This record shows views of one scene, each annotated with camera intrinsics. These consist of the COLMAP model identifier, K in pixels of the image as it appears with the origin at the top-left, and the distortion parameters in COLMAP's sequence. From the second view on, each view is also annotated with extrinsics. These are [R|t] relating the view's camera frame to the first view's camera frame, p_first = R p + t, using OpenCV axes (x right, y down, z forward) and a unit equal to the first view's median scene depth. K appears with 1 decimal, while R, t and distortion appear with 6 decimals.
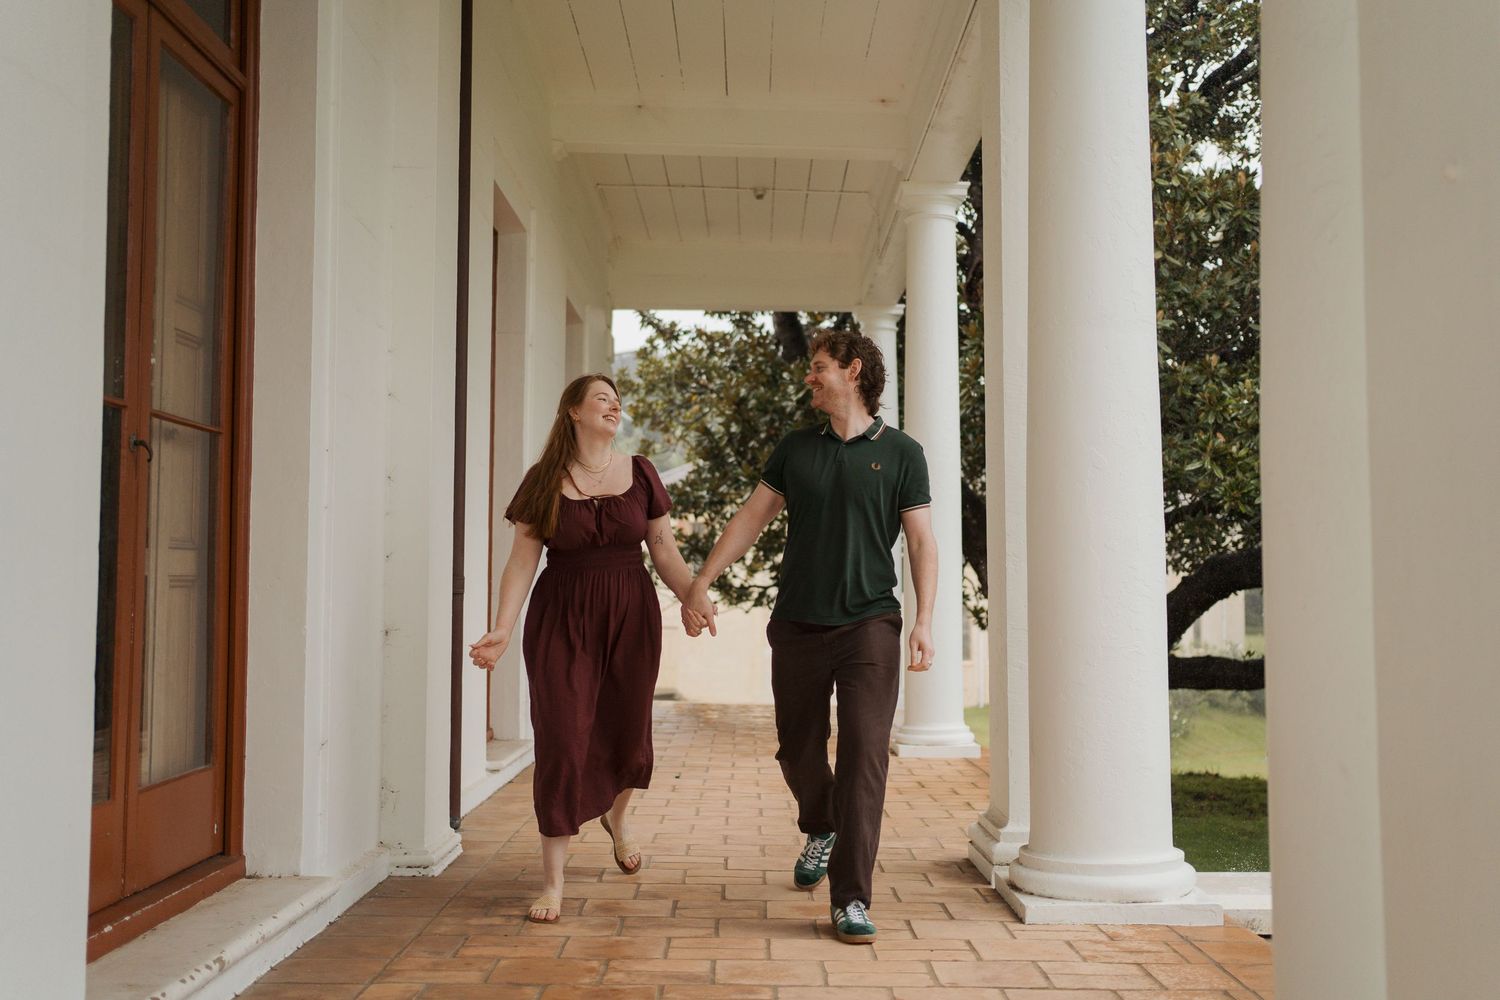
lens RADIAL K [[1681.7, 0, 755.5], [0, 1681.7, 452.0], [0, 0, 1]] dist [0.092846, -0.011253]
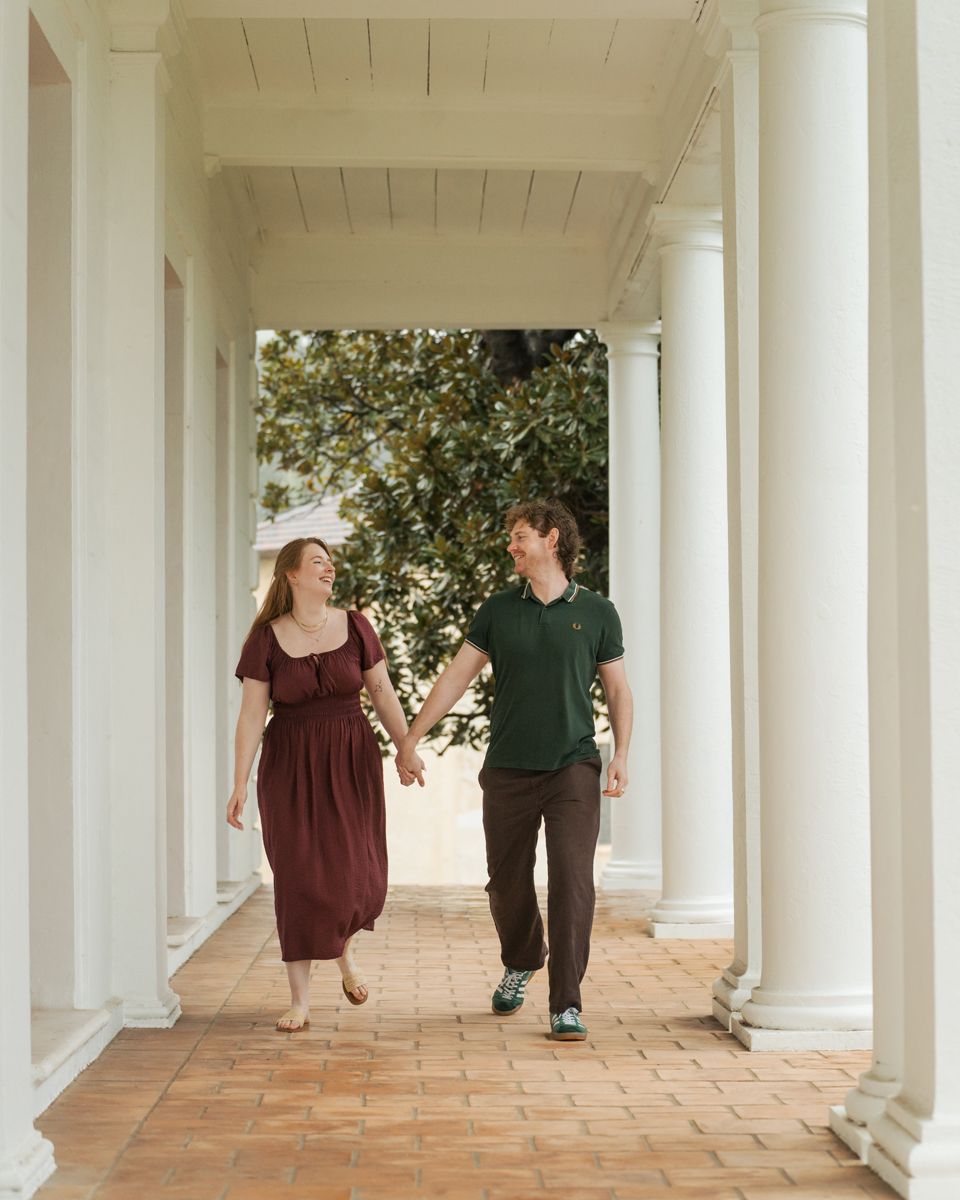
lens RADIAL K [[2824.8, 0, 480.0], [0, 2824.8, 600.0], [0, 0, 1]] dist [-0.053769, -0.319672]
pose [[0.999858, -0.010373, 0.013252, -0.007619], [0.009821, 0.999109, 0.041041, -0.019356], [-0.013666, -0.040905, 0.999070, -0.186842]]
